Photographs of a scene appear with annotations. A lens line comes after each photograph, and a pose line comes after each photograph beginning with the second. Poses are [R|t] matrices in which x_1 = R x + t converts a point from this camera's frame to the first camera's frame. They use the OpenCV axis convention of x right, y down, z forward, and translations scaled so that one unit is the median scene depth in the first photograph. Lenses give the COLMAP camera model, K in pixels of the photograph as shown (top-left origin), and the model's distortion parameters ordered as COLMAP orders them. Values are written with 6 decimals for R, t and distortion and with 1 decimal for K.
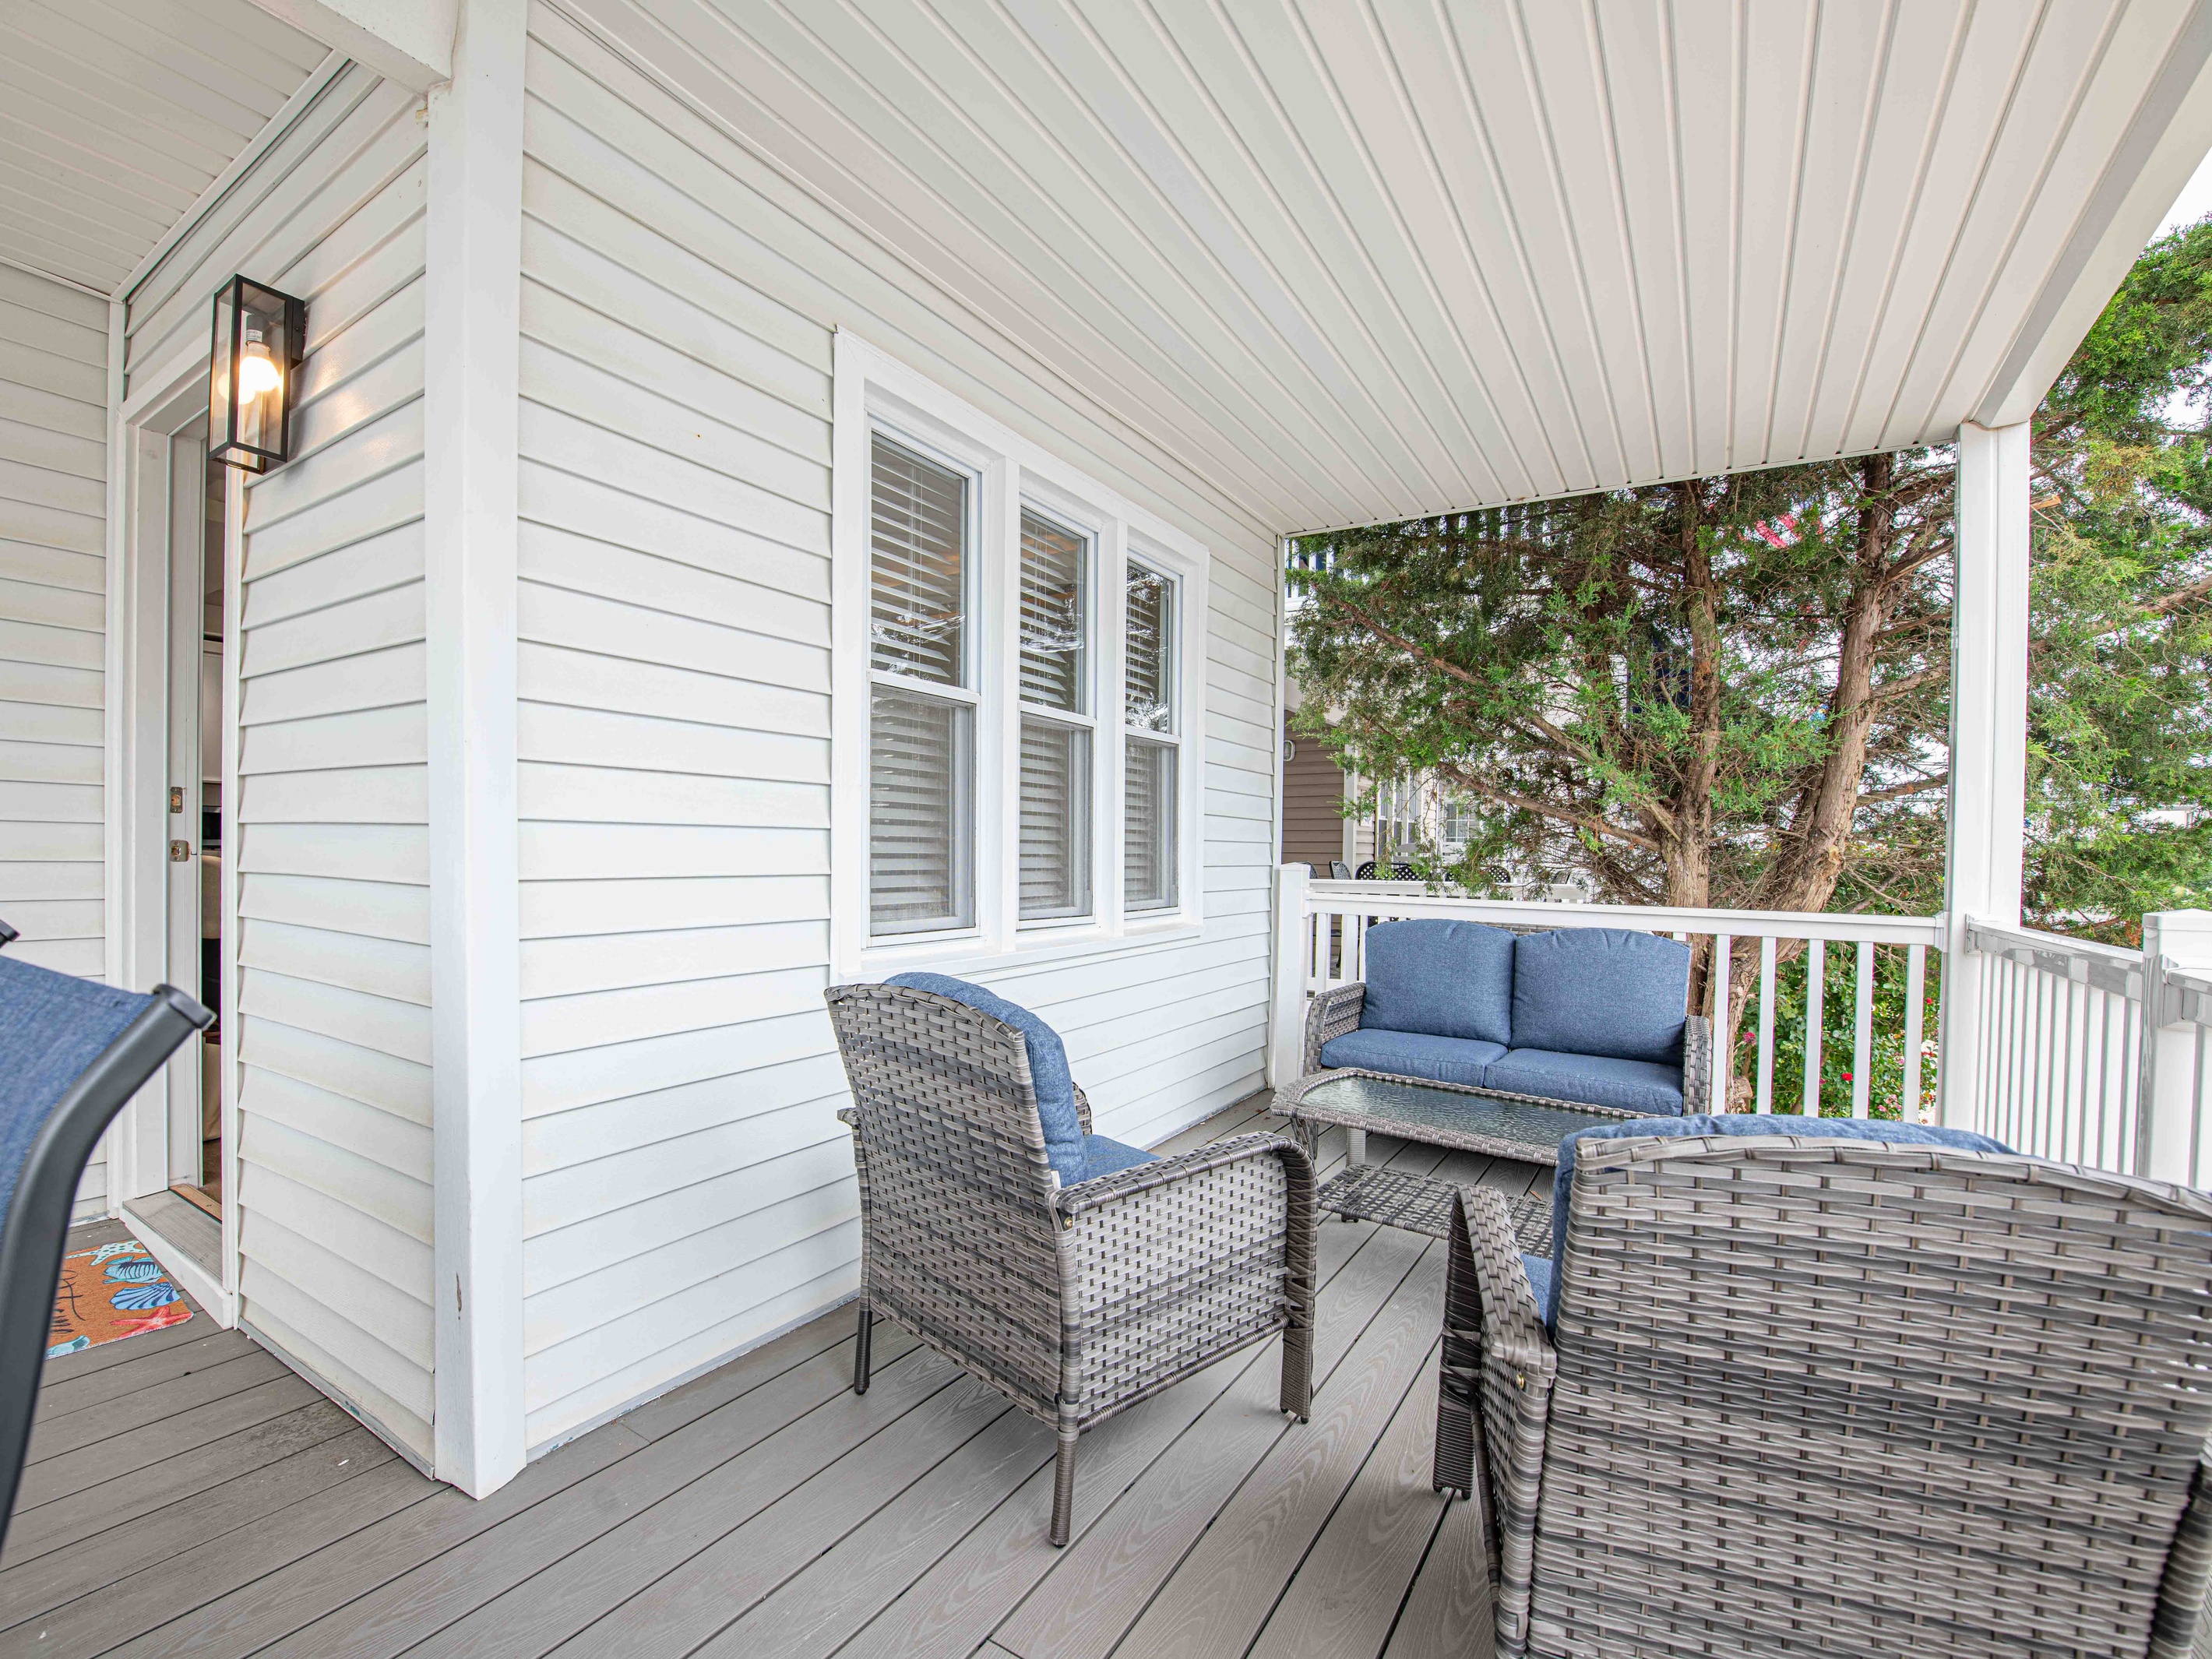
lens RADIAL K [[1010.6, 0, 886.3], [0, 1010.6, 868.6], [0, 0, 1]] dist [-0.016526, -0.000367]
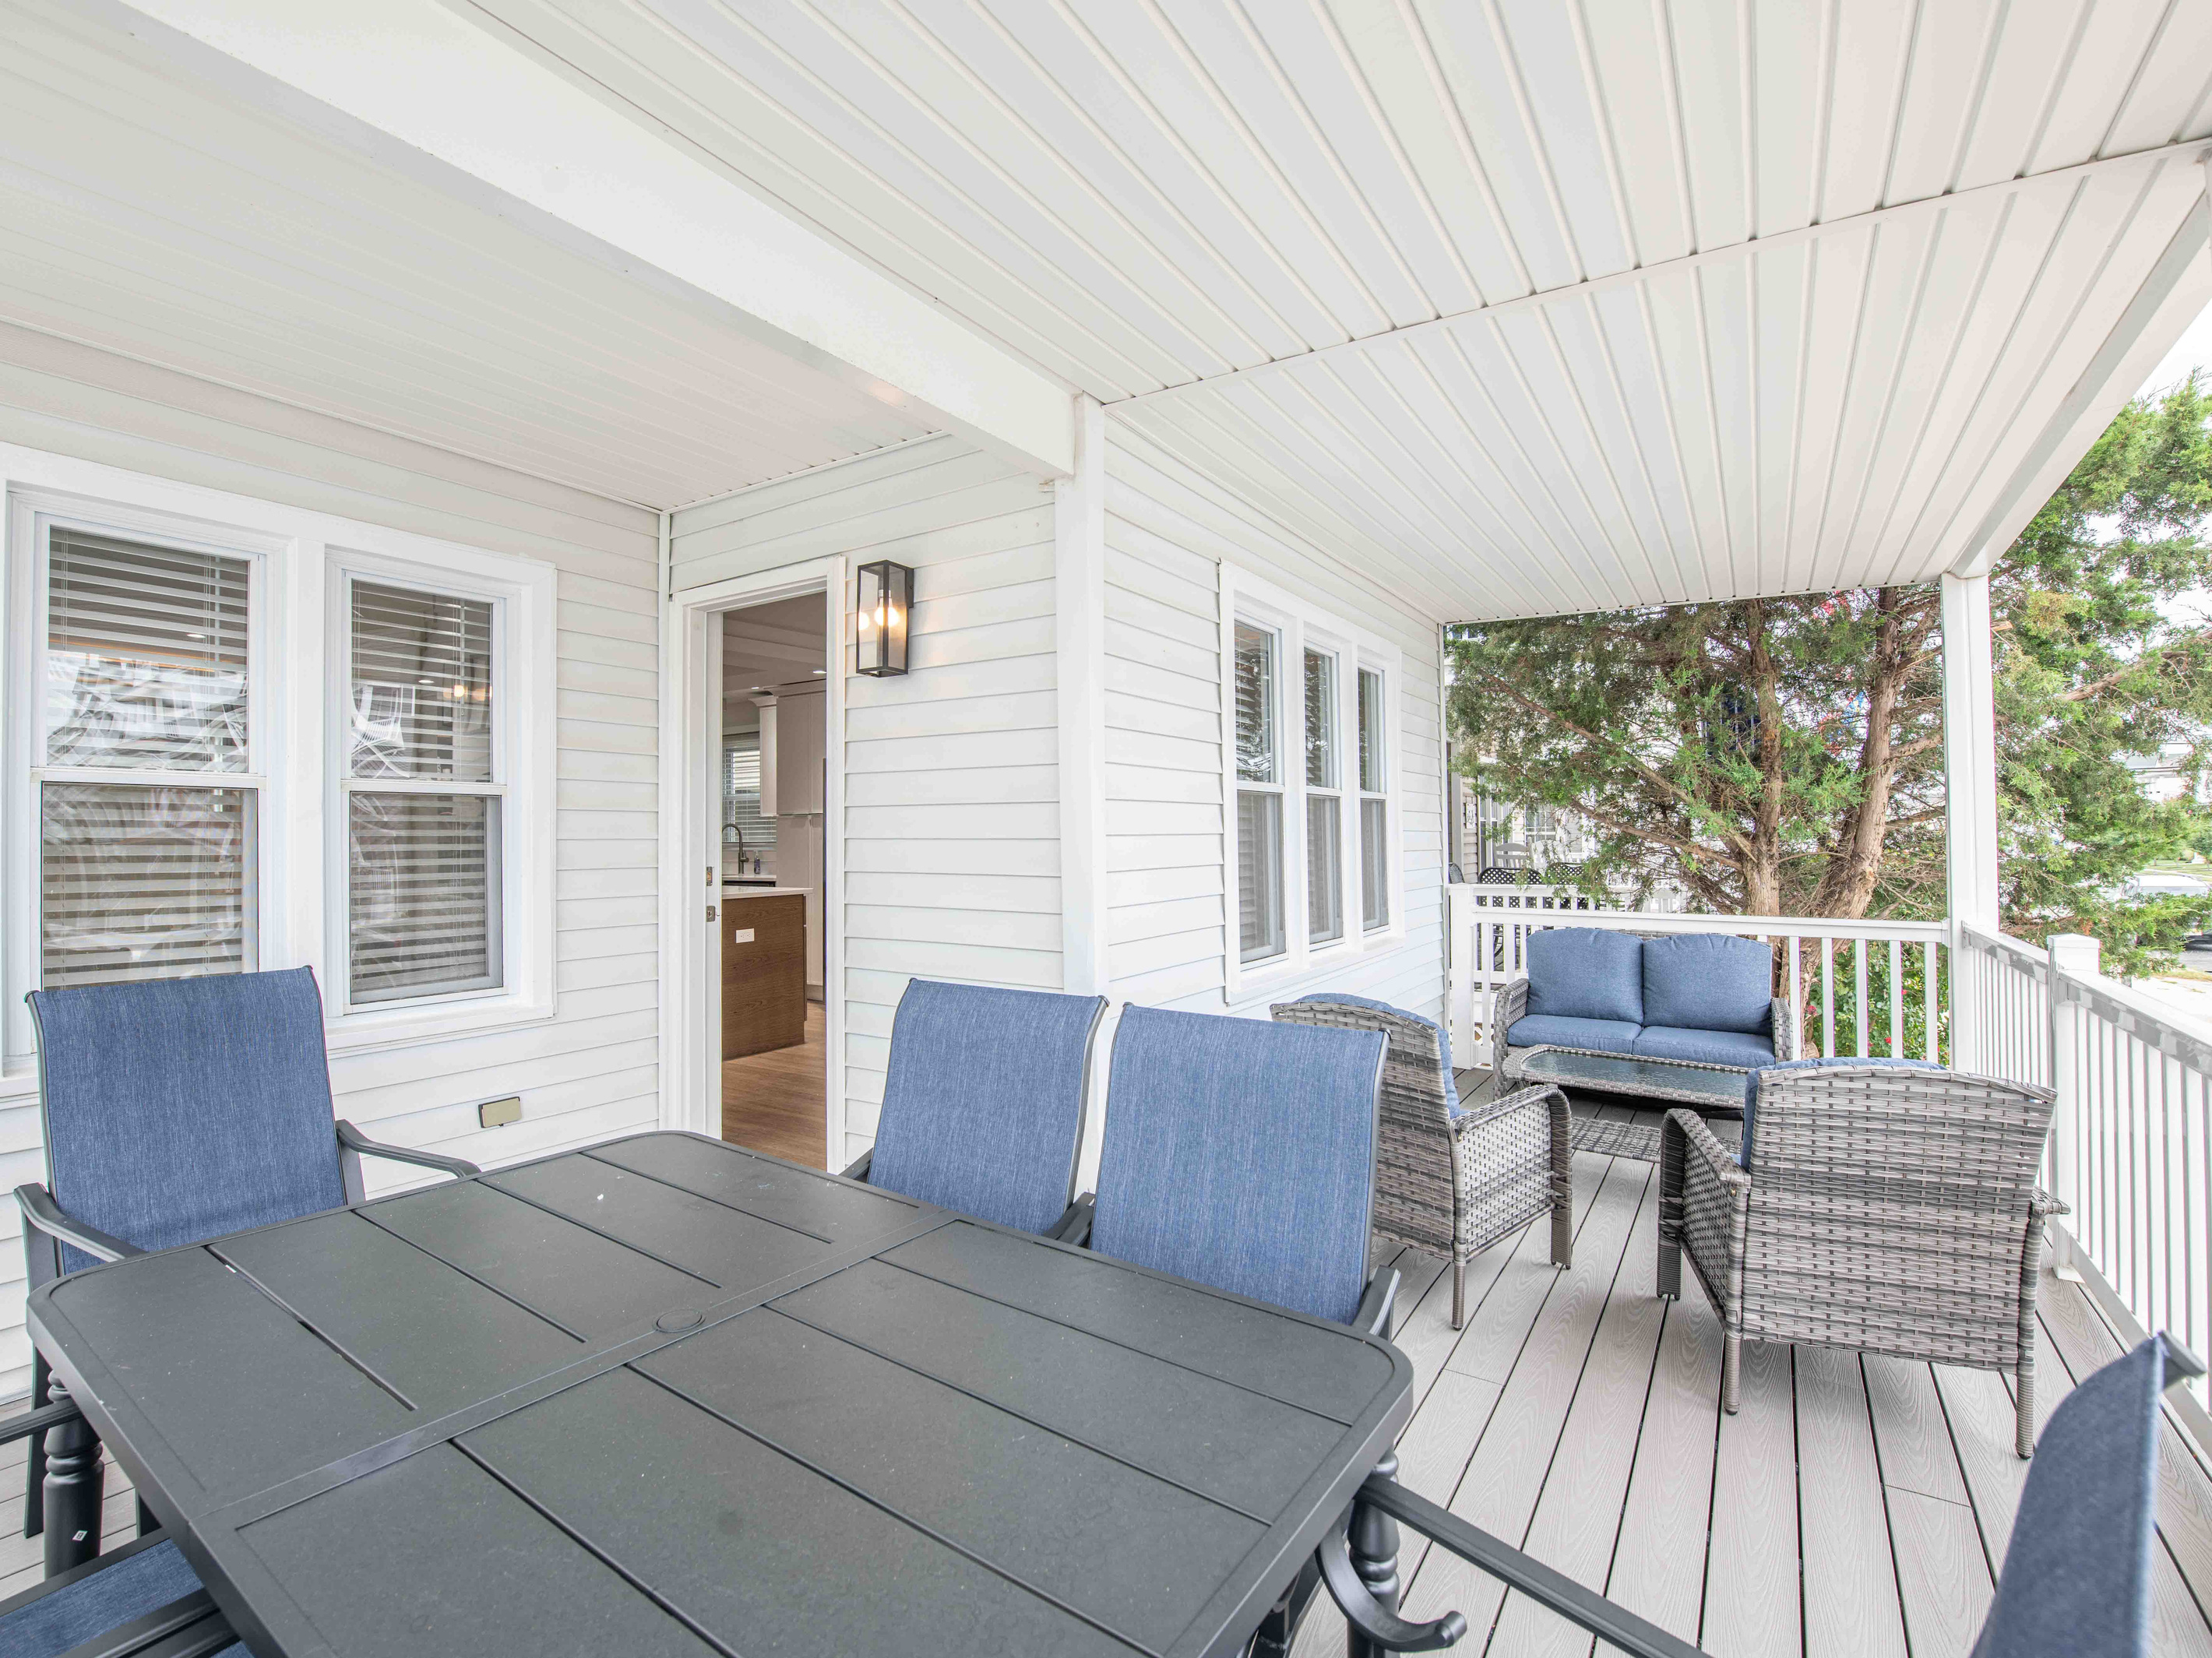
lens RADIAL K [[967.9, 0, 1059.7], [0, 967.9, 835.7], [0, 0, 1]] dist [-0.013963, -0.000120]
pose [[0.998117, -0.021161, 0.057574, -0.458083], [0.023100, 0.999181, -0.033232, -0.101639], [-0.056823, 0.034499, 0.997788, -0.496060]]
